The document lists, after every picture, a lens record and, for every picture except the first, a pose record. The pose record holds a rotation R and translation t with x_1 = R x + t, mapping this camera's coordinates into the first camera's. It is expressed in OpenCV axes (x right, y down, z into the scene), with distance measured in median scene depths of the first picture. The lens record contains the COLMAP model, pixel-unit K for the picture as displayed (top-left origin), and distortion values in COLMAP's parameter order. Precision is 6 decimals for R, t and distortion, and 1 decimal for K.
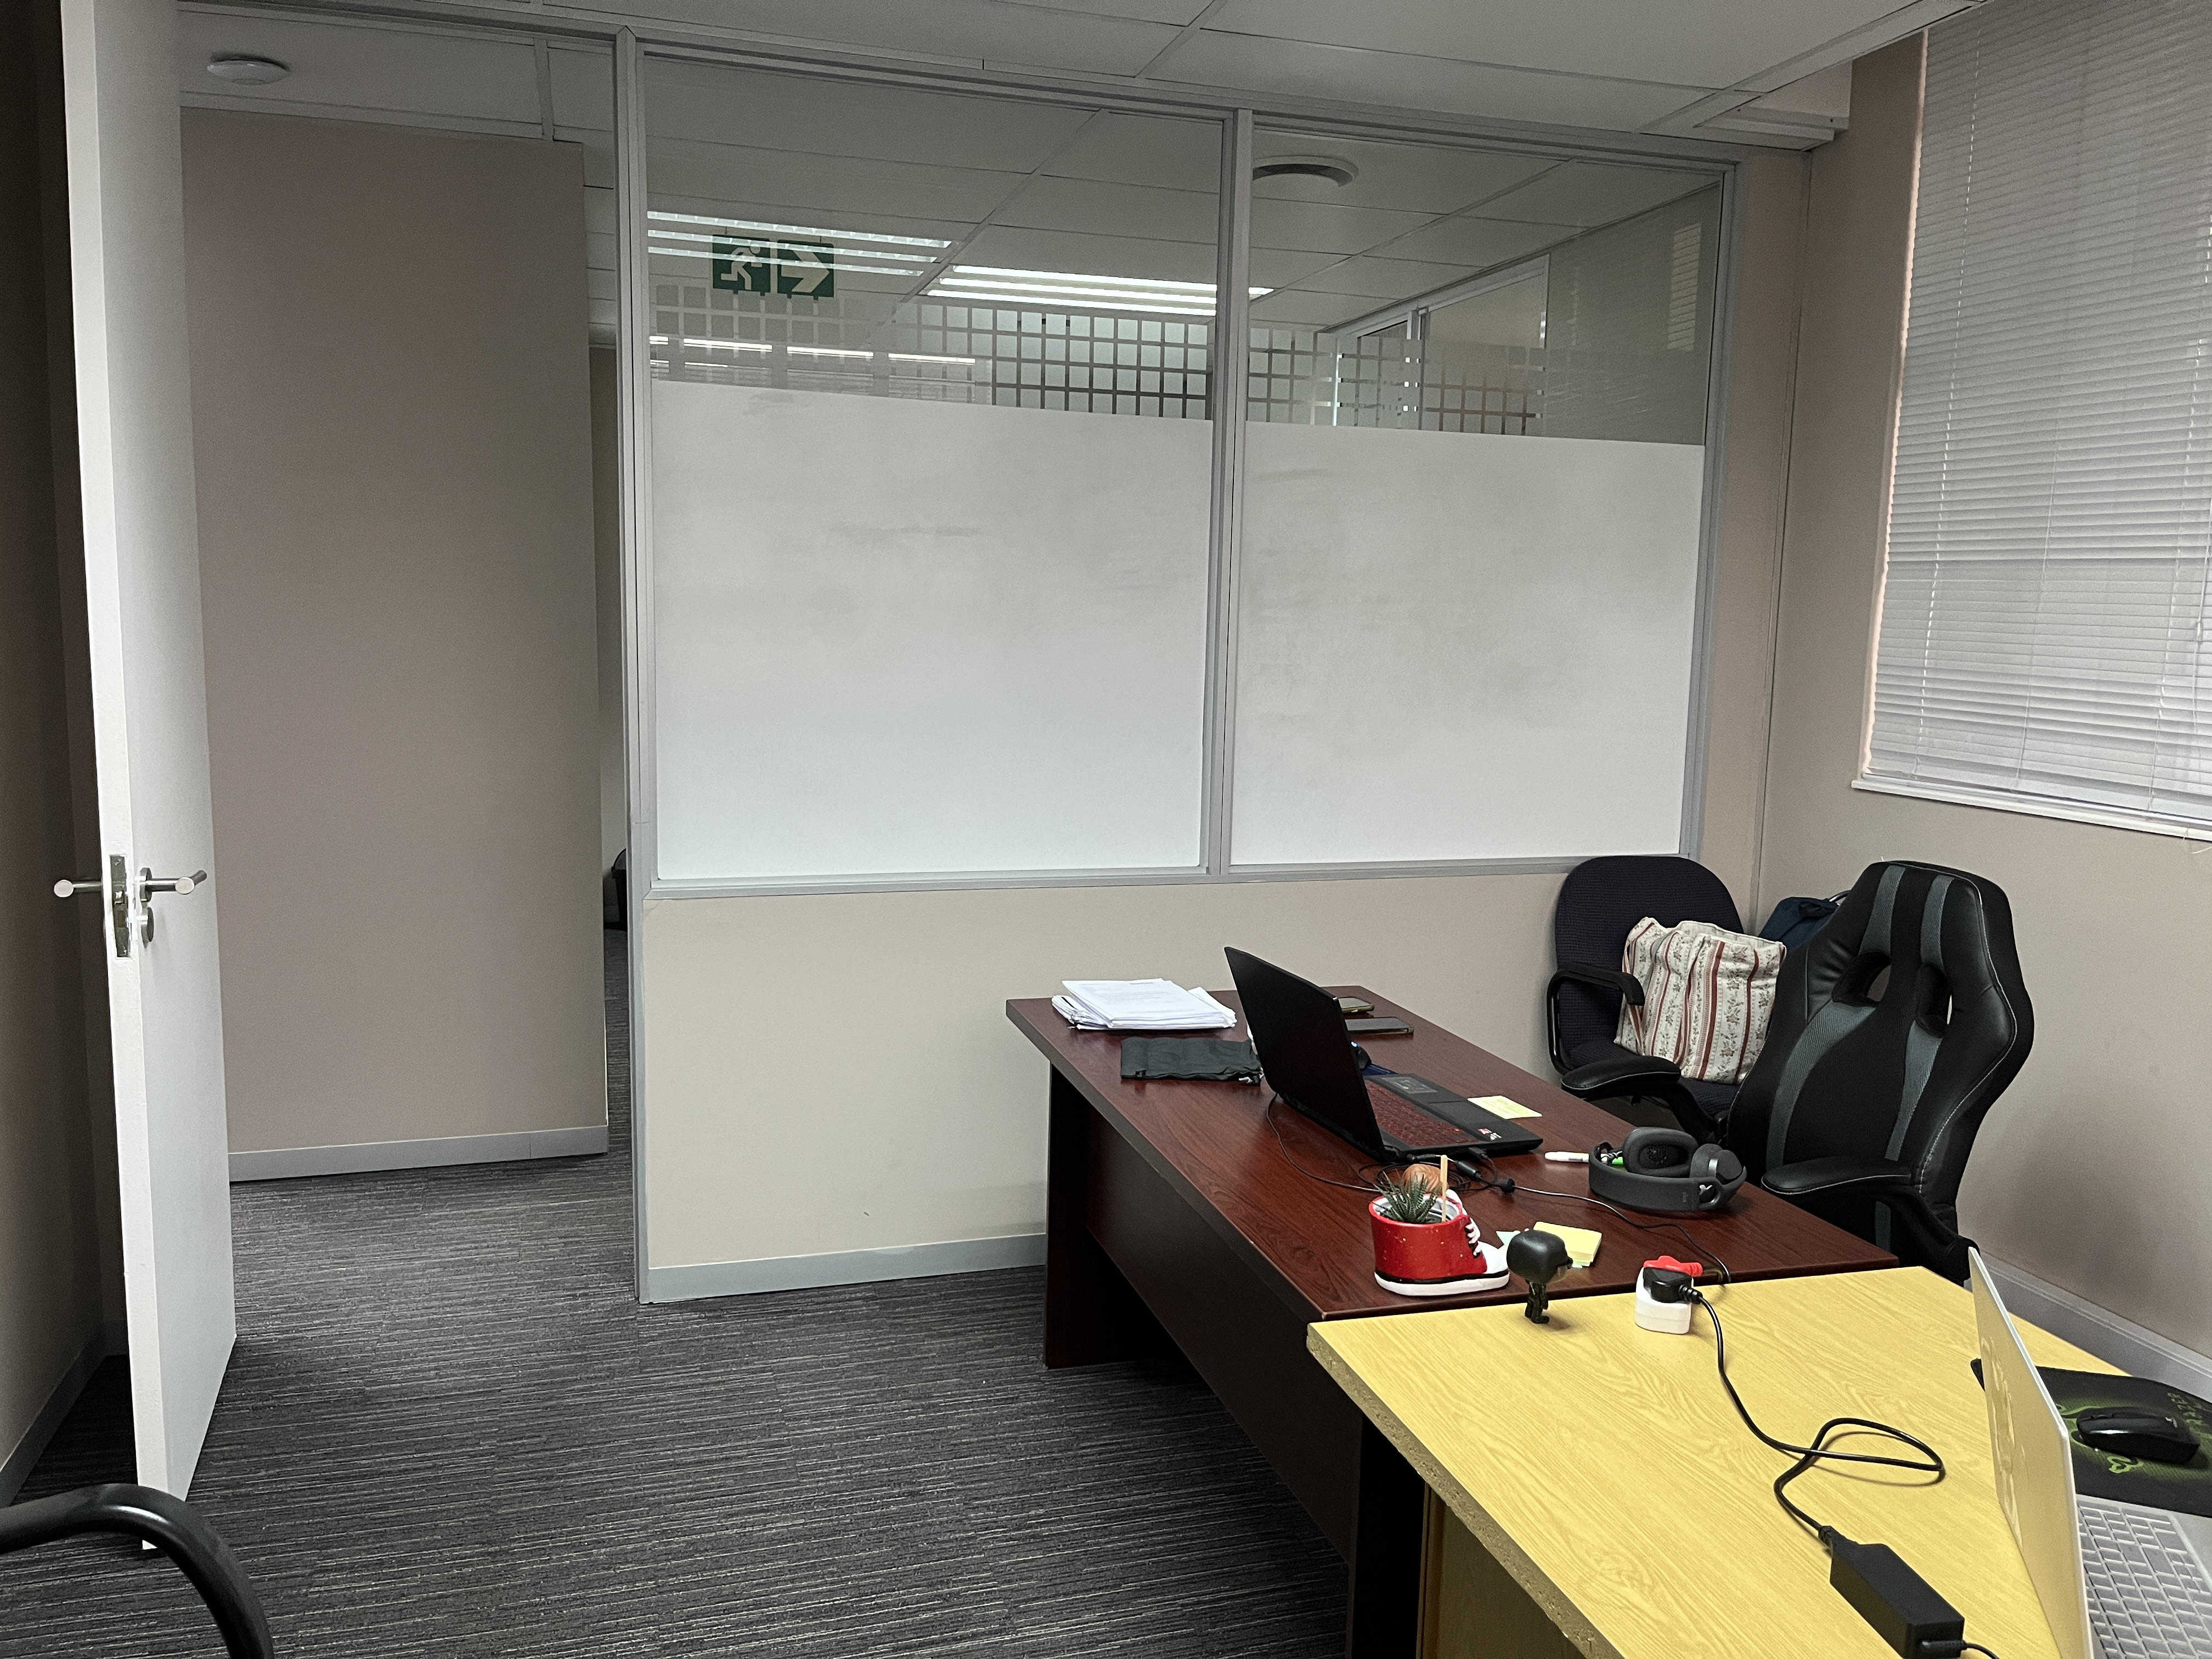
lens RADIAL K [[1674.3, 0, 1106.8], [0, 1674.3, 829.0], [0, 0, 1]] dist [0.054200, -0.075121]
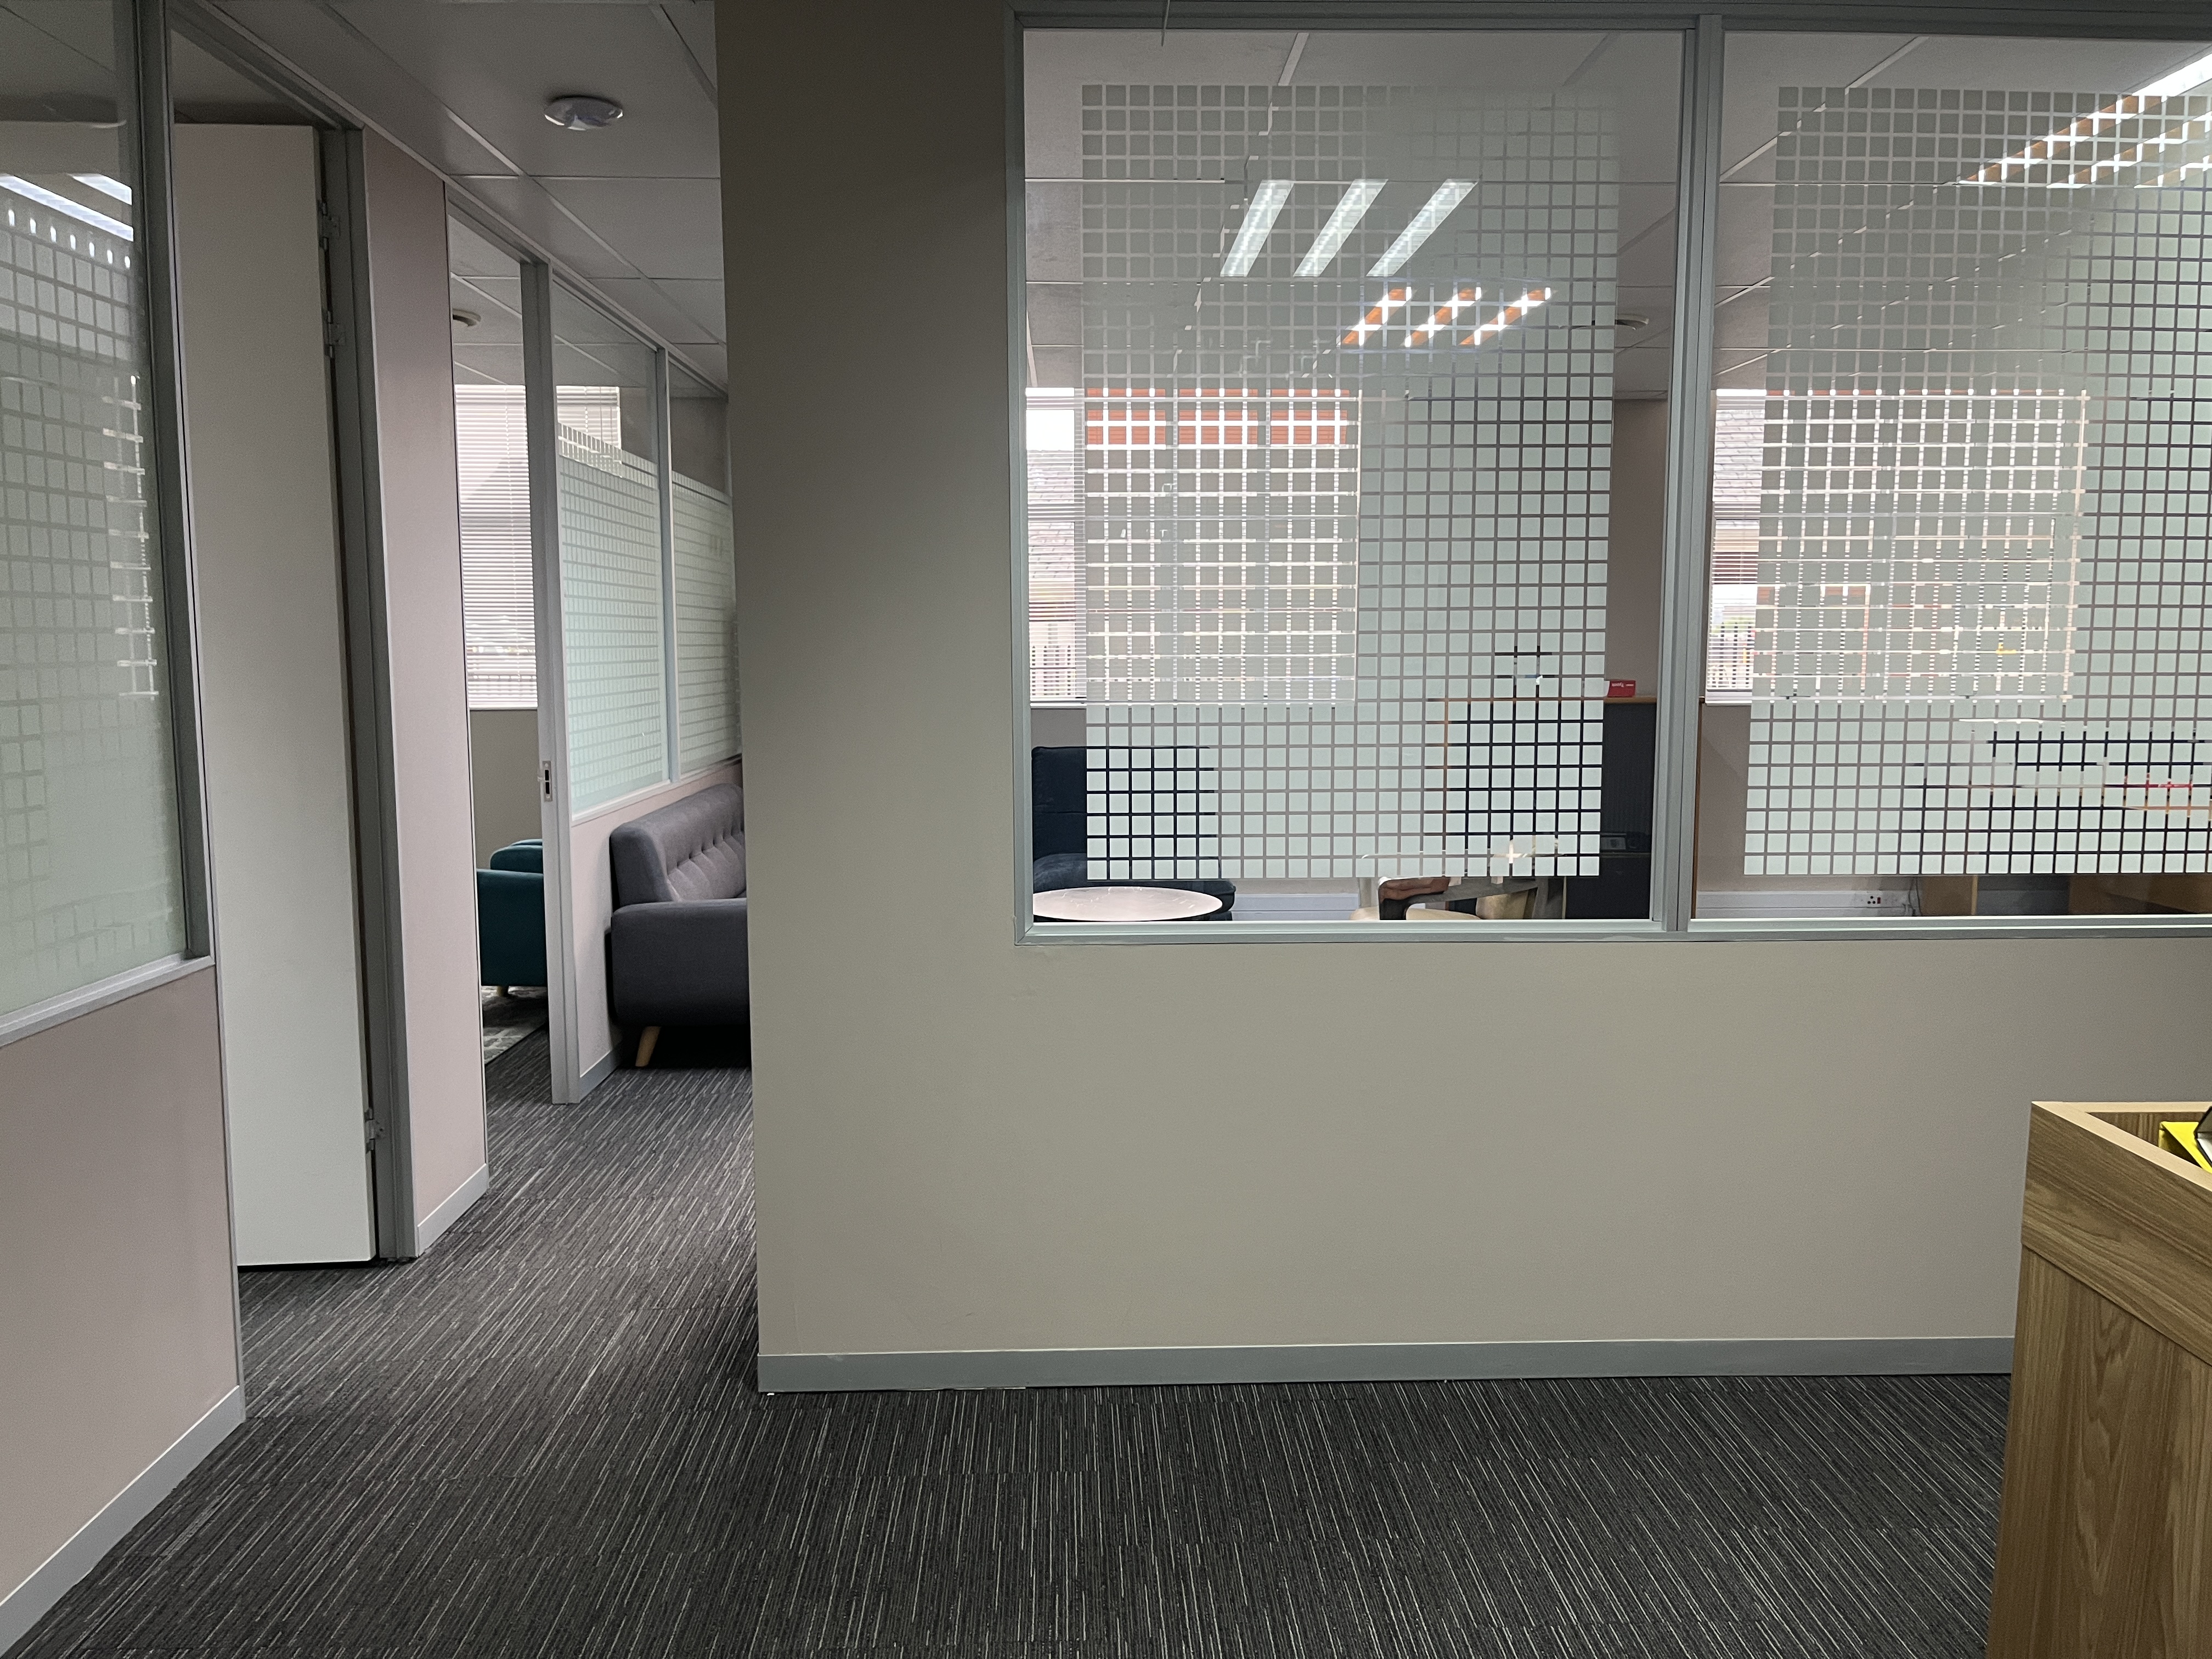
lens RADIAL K [[1674.3, 0, 1108.1], [0, 1674.3, 832.9], [0, 0, 1]] dist [0.054200, -0.075121]
pose [[-0.261909, 0.087577, -0.961111, 0.412035], [-0.125977, 0.984251, 0.124015, -0.184173], [0.956835, 0.153558, -0.246751, 1.593690]]
